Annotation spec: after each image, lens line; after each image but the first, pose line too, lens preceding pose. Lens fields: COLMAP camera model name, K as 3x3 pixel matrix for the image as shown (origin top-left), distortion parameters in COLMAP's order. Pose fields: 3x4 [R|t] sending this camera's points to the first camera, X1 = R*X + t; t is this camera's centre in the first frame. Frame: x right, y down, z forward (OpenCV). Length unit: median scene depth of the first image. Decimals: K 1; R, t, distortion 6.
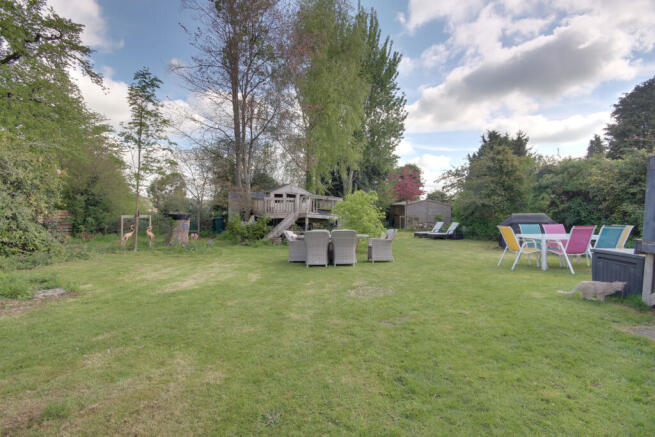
lens RADIAL K [[302.6, 0, 327.5], [0, 302.6, 218.5], [0, 0, 1]] dist [-0.001163, -0.000300]
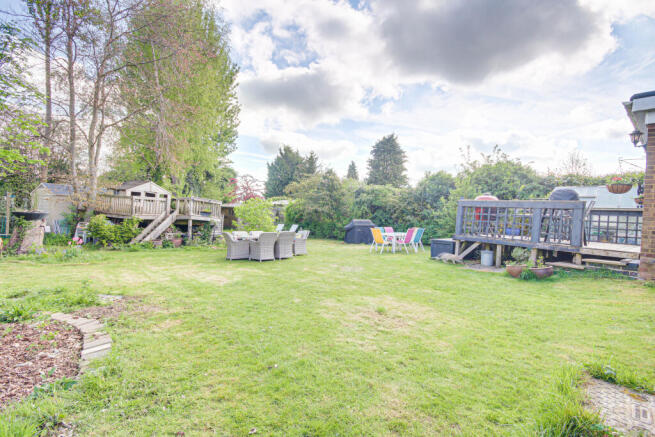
lens RADIAL K [[309.4, 0, 324.2], [0, 309.4, 213.6], [0, 0, 1]] dist [-0.001652, -0.001076]
pose [[0.780170, 0.029024, 0.624894, -0.298936], [-0.017335, 0.999543, -0.024783, -0.003899], [-0.625328, 0.008502, 0.780316, -0.061121]]
